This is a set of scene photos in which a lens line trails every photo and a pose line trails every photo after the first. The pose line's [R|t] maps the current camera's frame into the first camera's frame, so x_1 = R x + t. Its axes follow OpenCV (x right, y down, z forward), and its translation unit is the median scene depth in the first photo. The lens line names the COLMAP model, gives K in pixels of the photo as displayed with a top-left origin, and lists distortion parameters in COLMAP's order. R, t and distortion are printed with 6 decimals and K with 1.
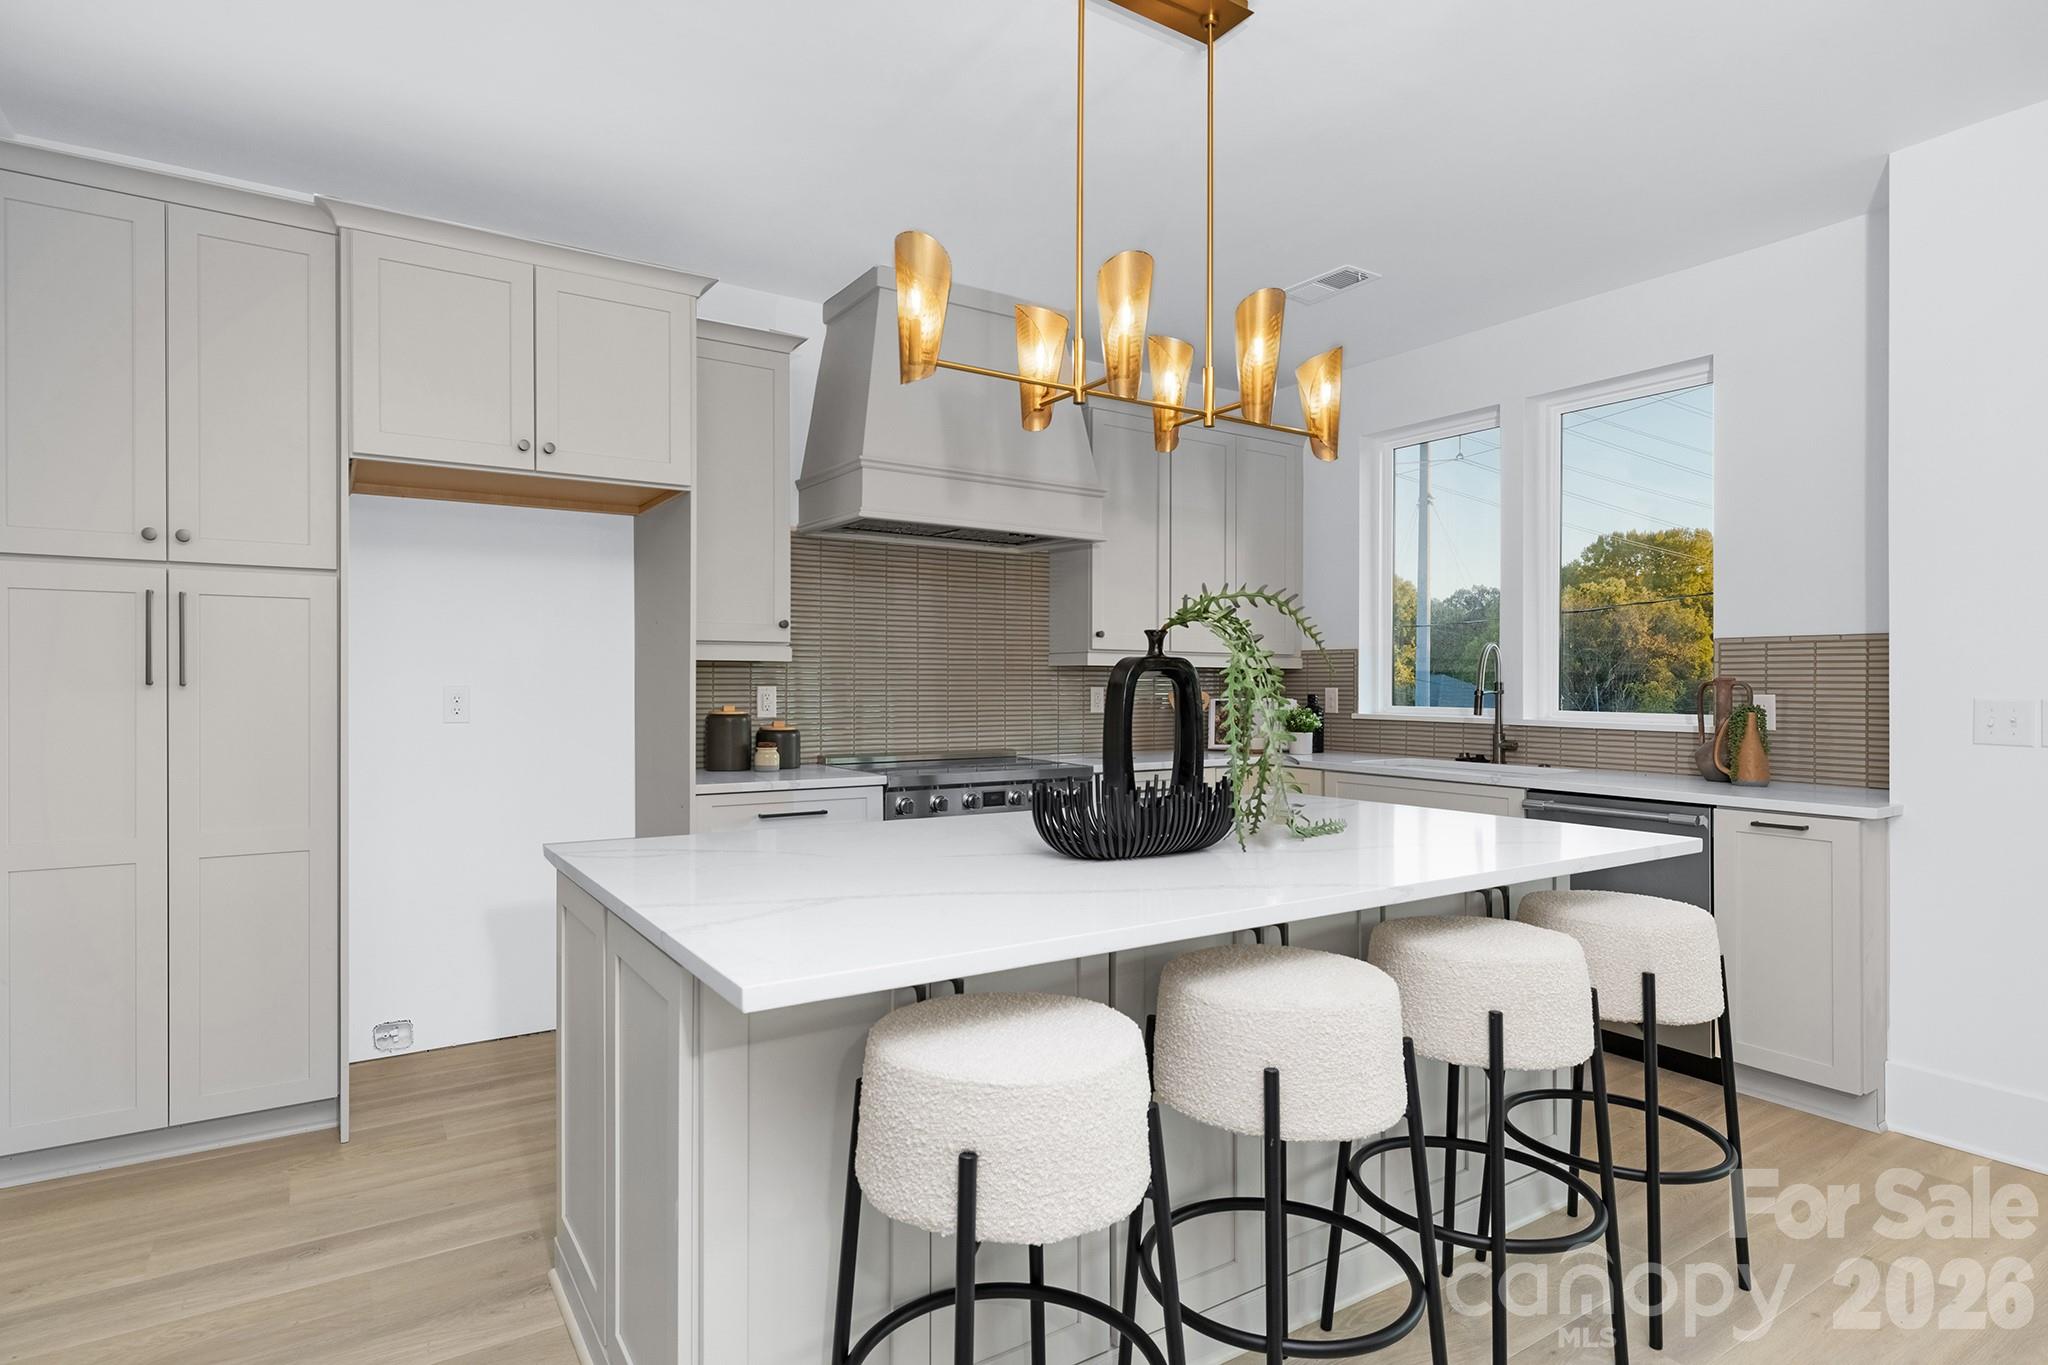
lens RADIAL K [[1082.3, 0, 1023.6], [0, 1082.3, 681.0], [0, 0, 1]] dist [0.003967, 0.000485]
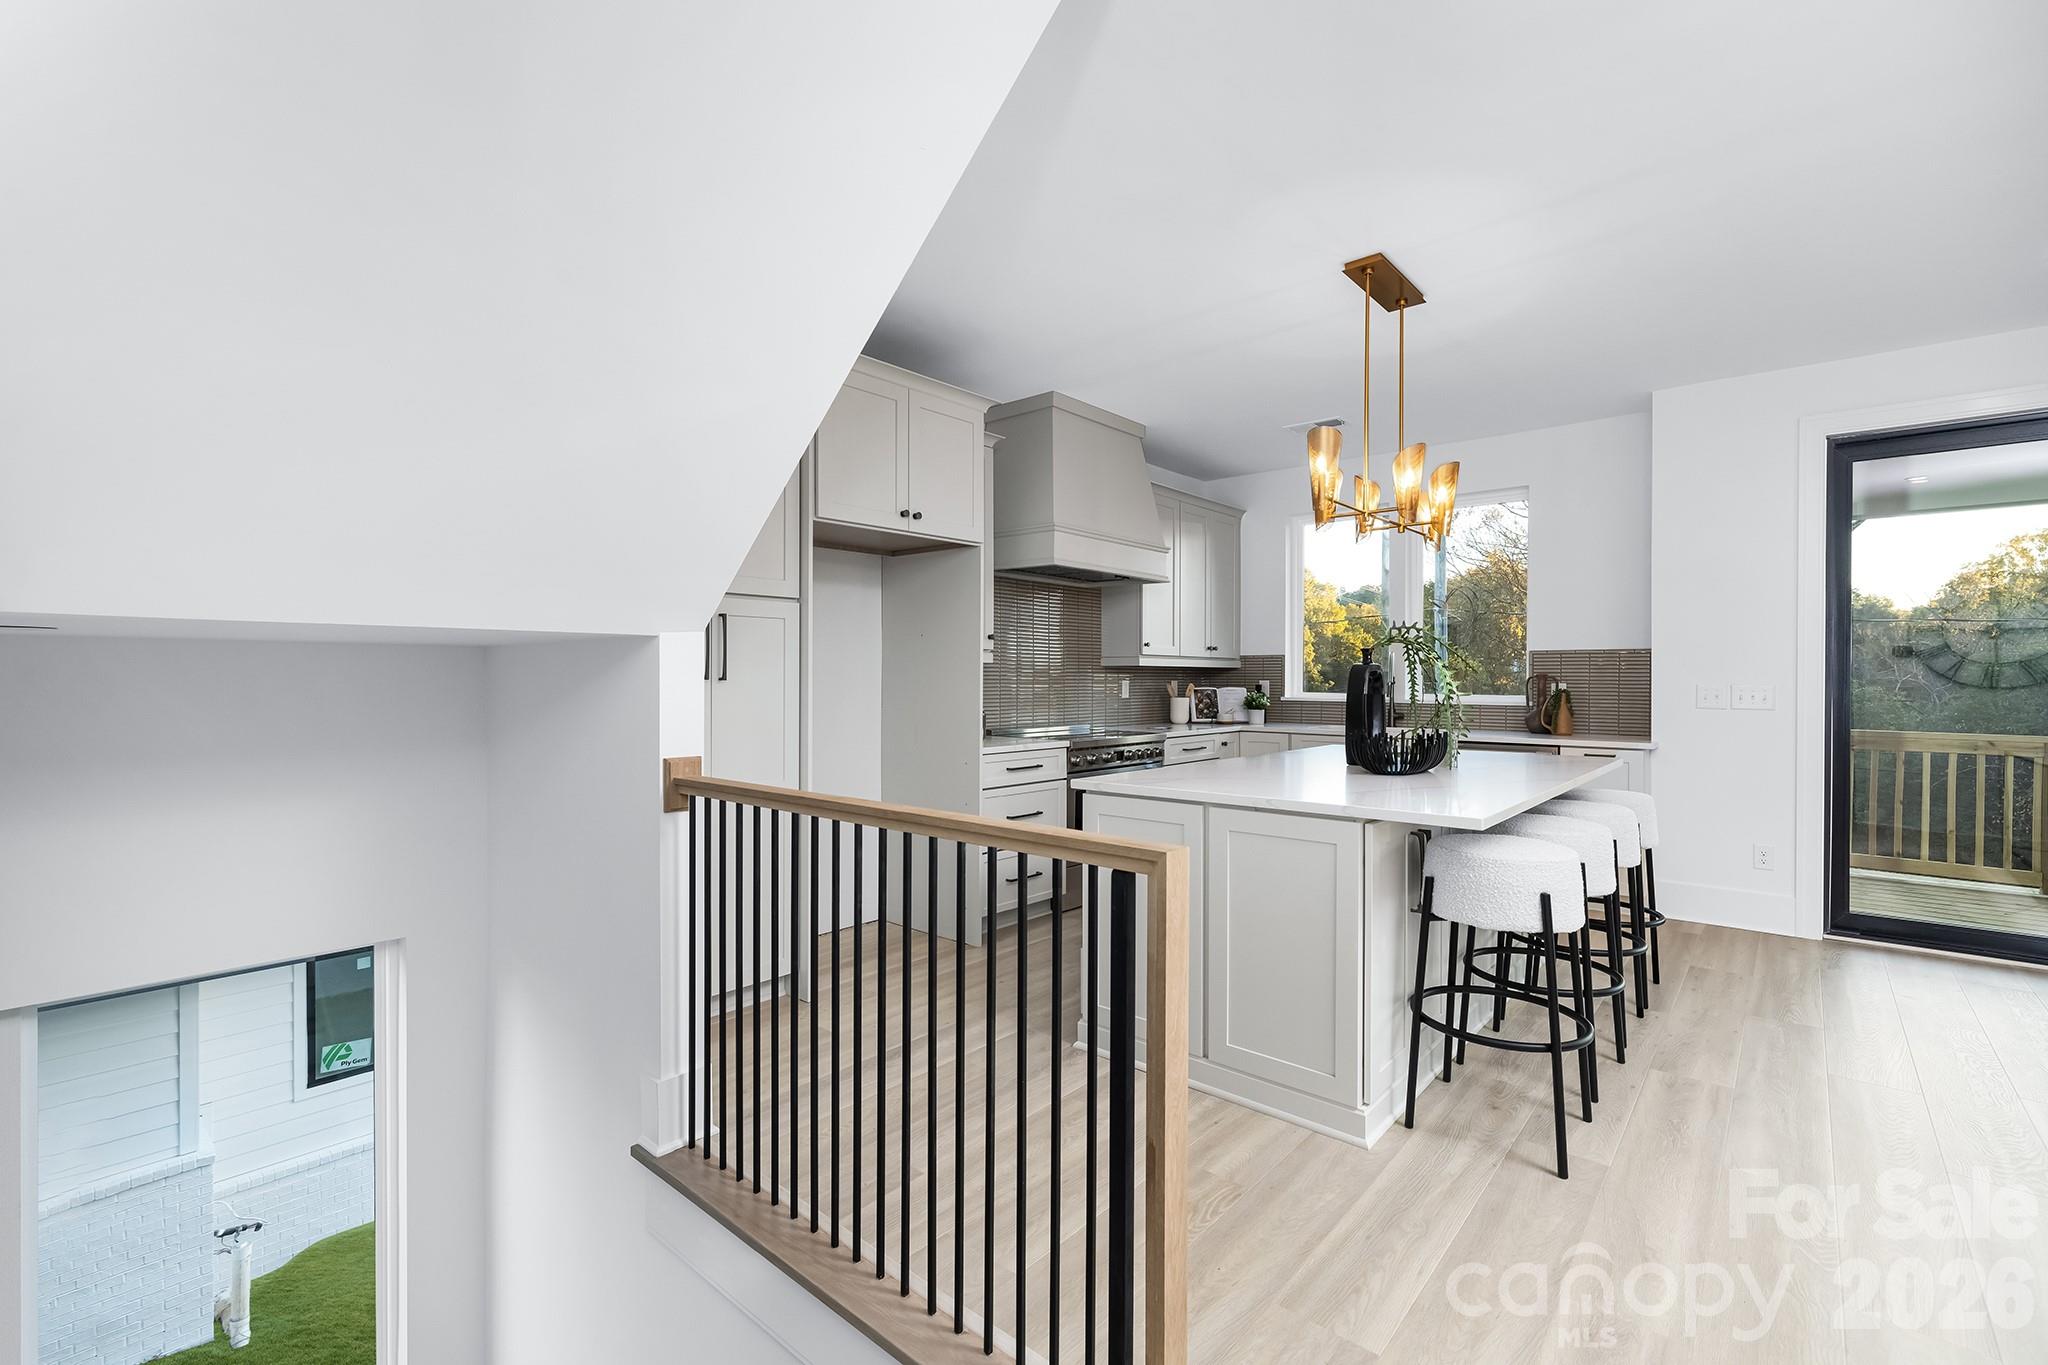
lens RADIAL K [[894.4, 0, 1018.5], [0, 894.4, 685.4], [0, 0, 1]] dist [0.002002, -0.000017]
pose [[0.964944, -0.004280, 0.262421, -0.438532], [0.001082, 0.999923, 0.012331, -0.002597], [-0.262454, -0.011615, 0.964875, -0.130538]]
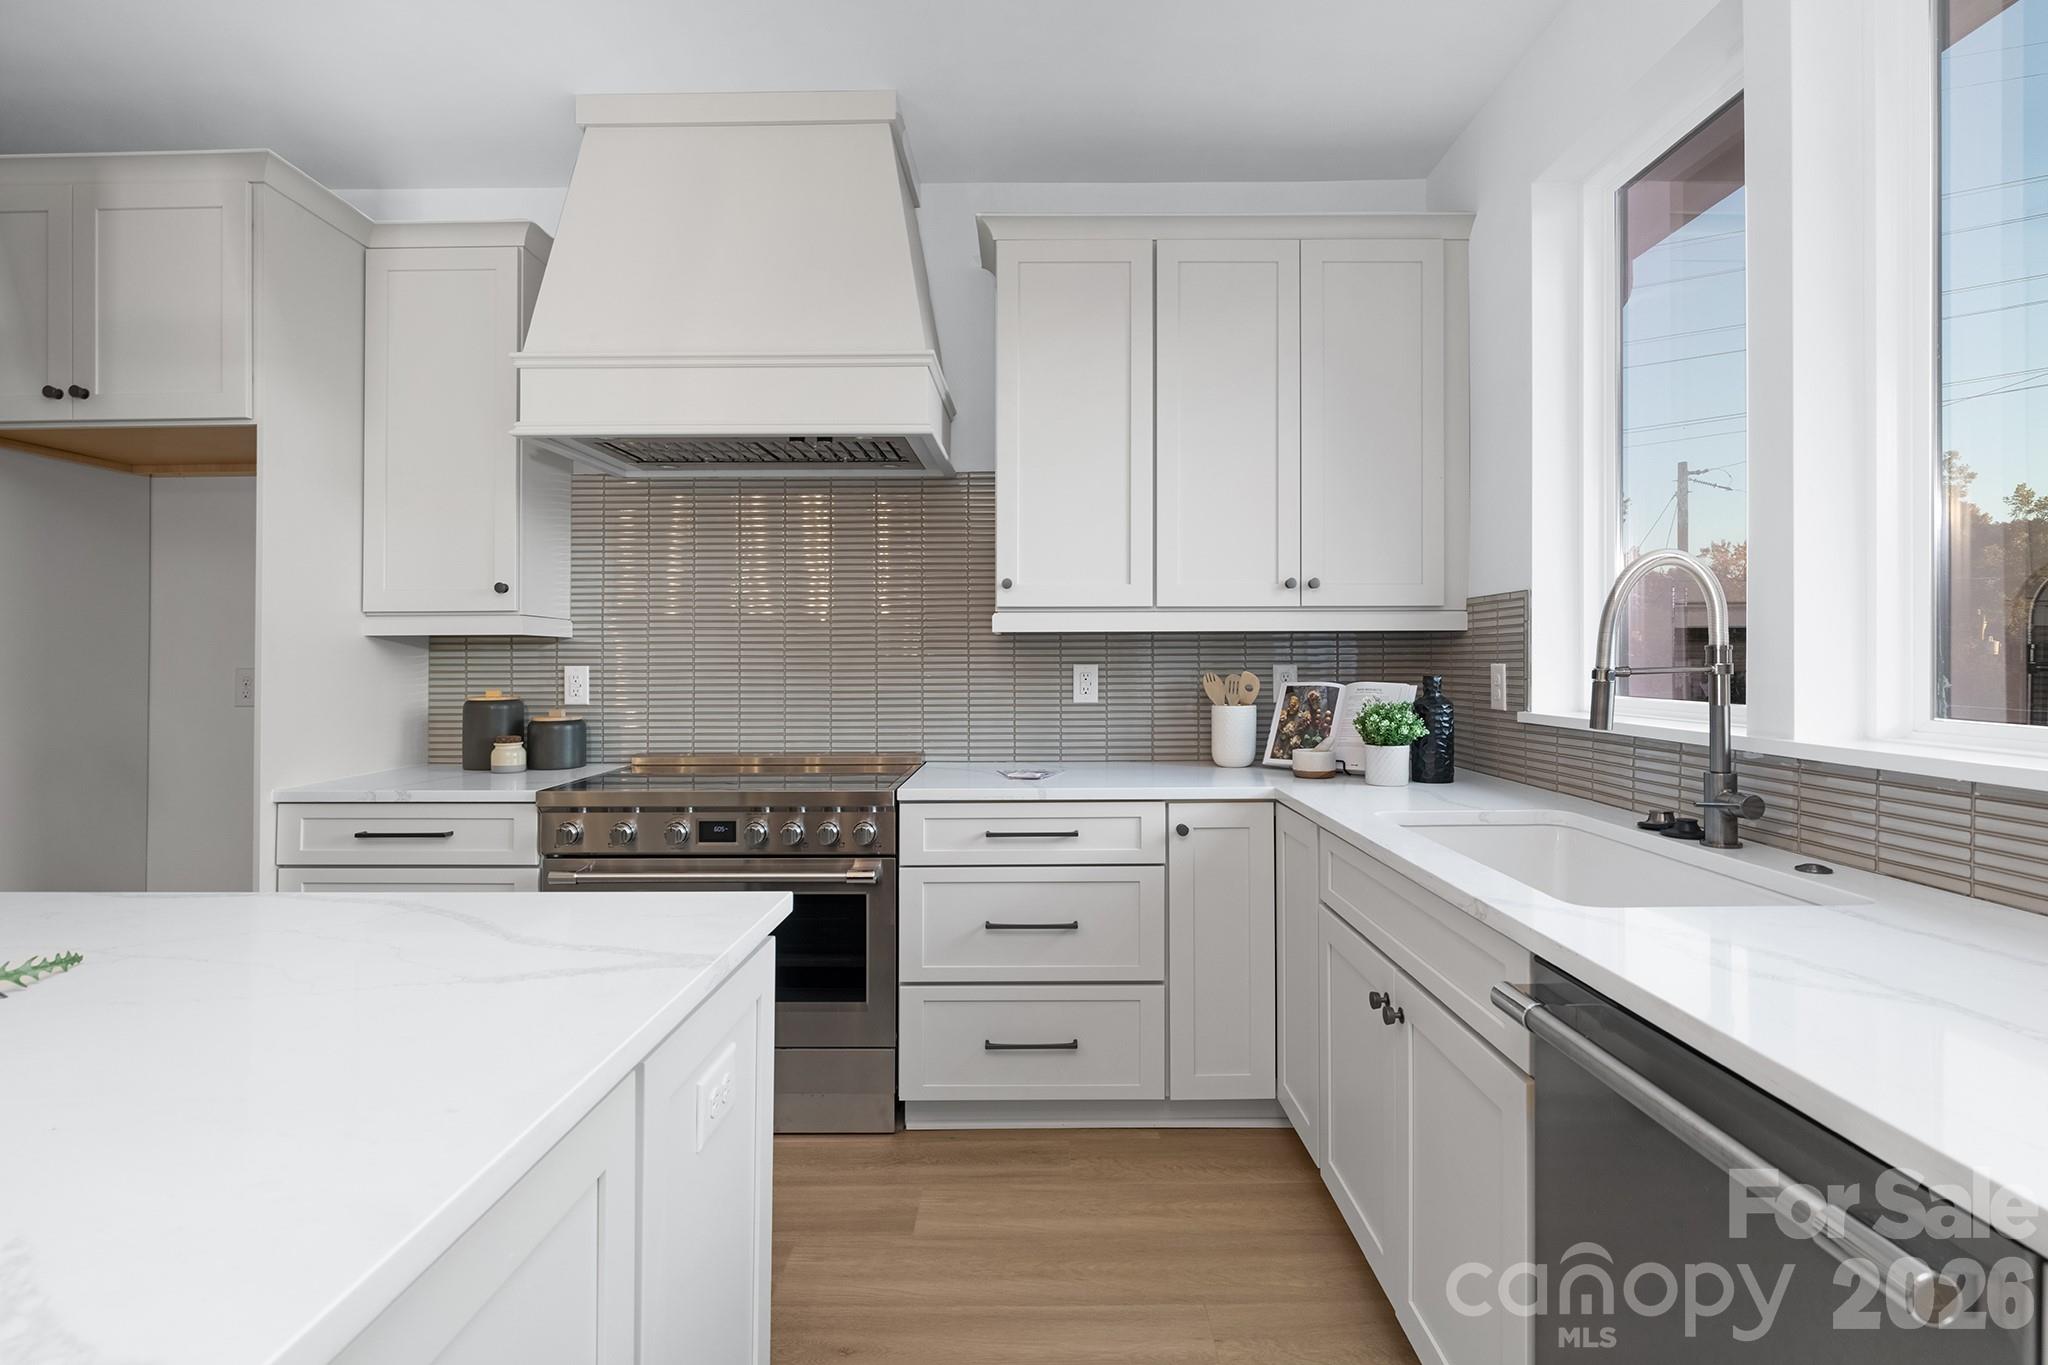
lens RADIAL K [[964.3, 0, 1022.2], [0, 964.3, 662.2], [0, 0, 1]] dist [-0.001473, -0.000297]
pose [[0.827711, -0.007175, -0.561109, 0.424142], [0.007902, 0.999968, -0.001131, 0.004949], [0.561099, -0.003498, 0.827741, 0.550185]]
